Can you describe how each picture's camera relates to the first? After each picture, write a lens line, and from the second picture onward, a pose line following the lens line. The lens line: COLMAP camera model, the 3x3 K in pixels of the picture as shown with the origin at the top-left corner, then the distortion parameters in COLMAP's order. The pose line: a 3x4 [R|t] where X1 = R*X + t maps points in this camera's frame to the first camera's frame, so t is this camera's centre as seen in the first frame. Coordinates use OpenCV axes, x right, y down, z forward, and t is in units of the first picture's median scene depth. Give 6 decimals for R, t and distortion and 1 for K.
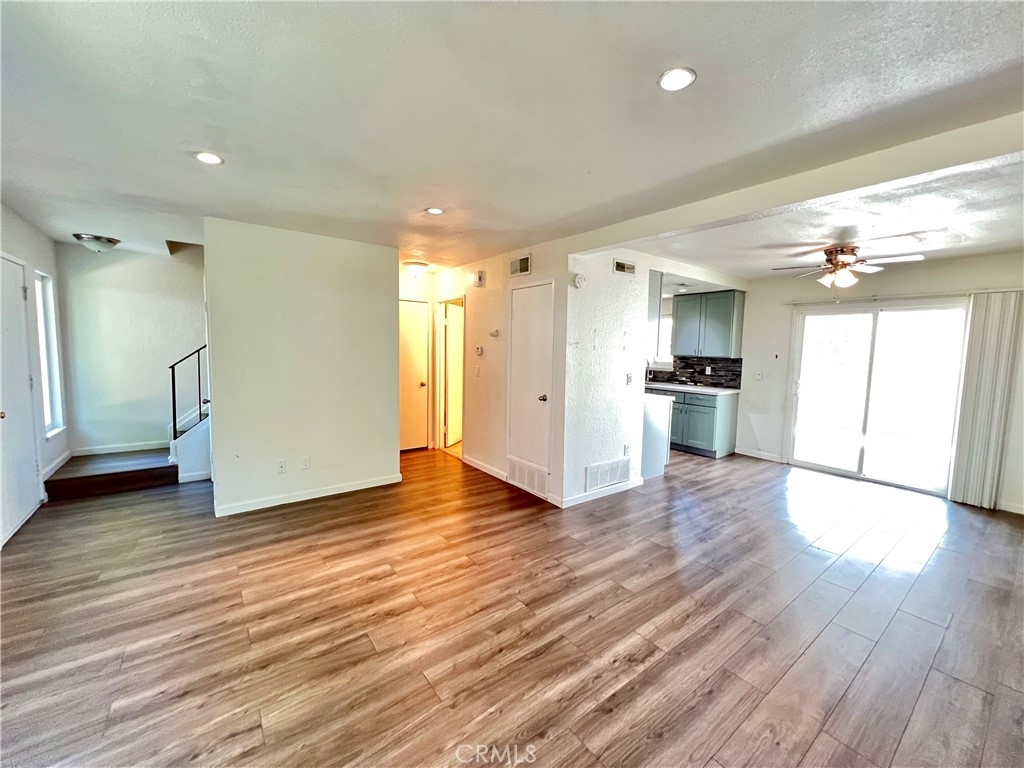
lens RADIAL K [[410.5, 0, 510.9], [0, 410.5, 379.4], [0, 0, 1]] dist [-0.001795, 0.000793]
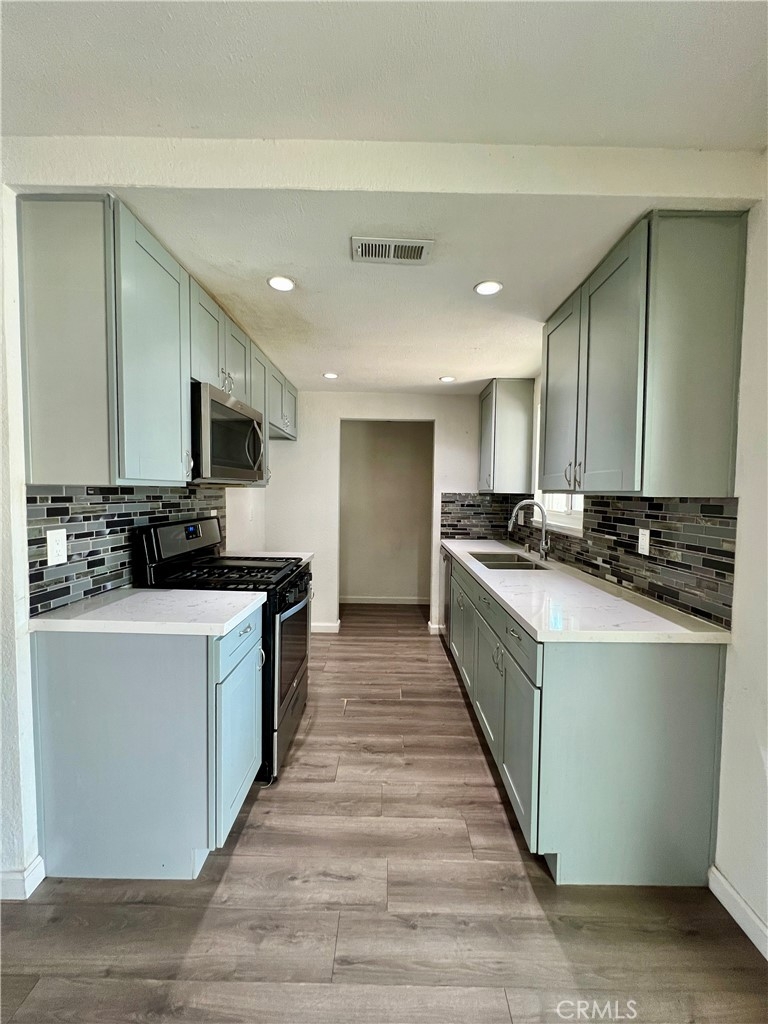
lens RADIAL K [[410.9, 0, 388.7], [0, 410.9, 511.4], [0, 0, 1]] dist [-0.001893, 0.000731]
pose [[0.794557, 0.020483, -0.606844, 1.201718], [-0.047730, 0.998445, -0.028792, -0.060722], [0.605311, 0.051841, 0.794299, 1.523392]]
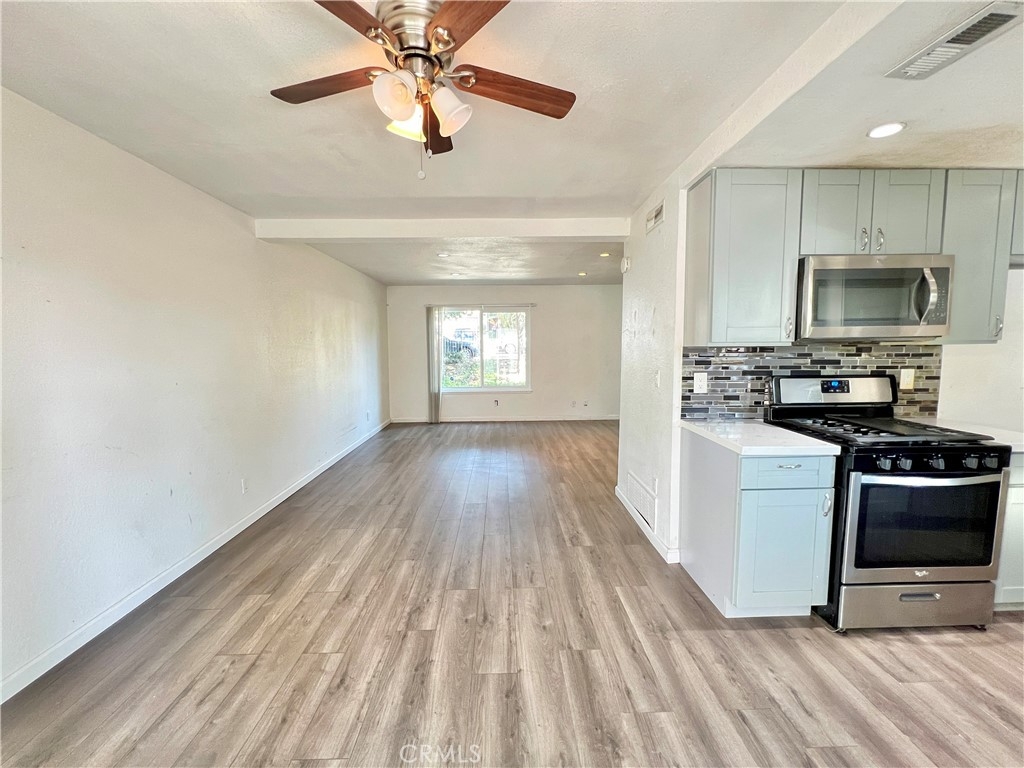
lens RADIAL K [[410.5, 0, 511.0], [0, 410.5, 380.3], [0, 0, 1]] dist [-0.001795, 0.000793]
pose [[-0.581433, 0.053717, -0.811819, 1.533681], [-0.071428, 0.990595, 0.116704, -0.093023], [0.810453, 0.125842, -0.572128, 1.883824]]
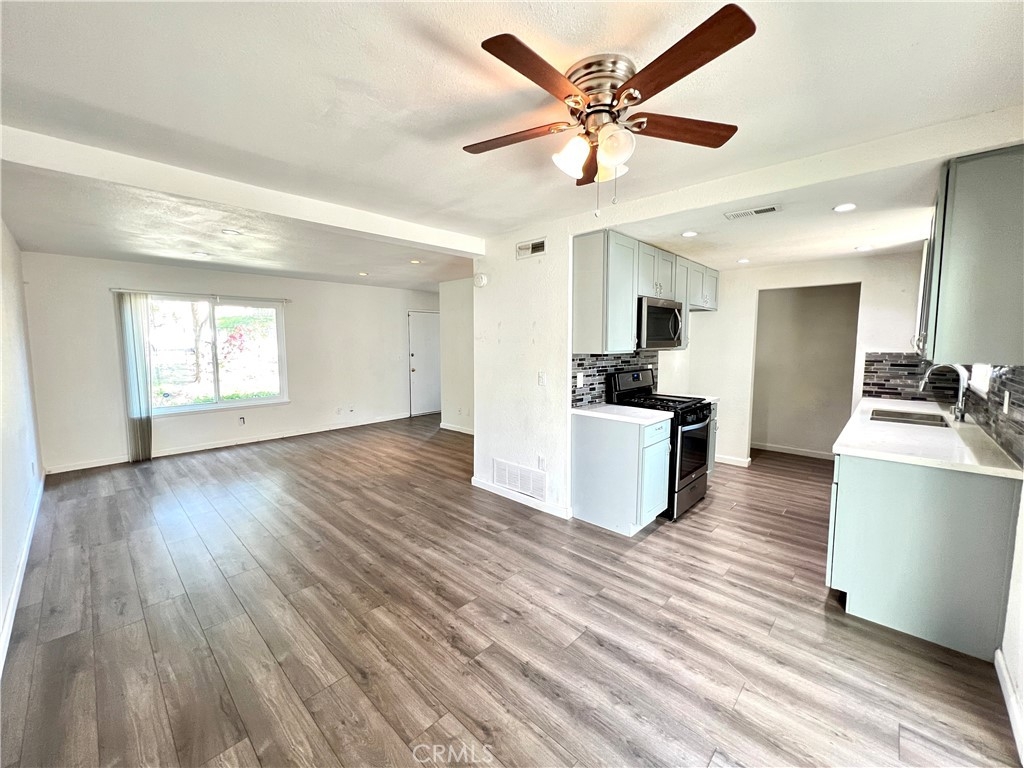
lens RADIAL K [[410.5, 0, 511.0], [0, 410.5, 379.7], [0, 0, 1]] dist [-0.001795, 0.000793]
pose [[0.164728, 0.071017, -0.983779, 1.741271], [-0.075642, 0.995377, 0.059188, -0.068273], [0.983434, 0.064665, 0.169339, 1.263405]]
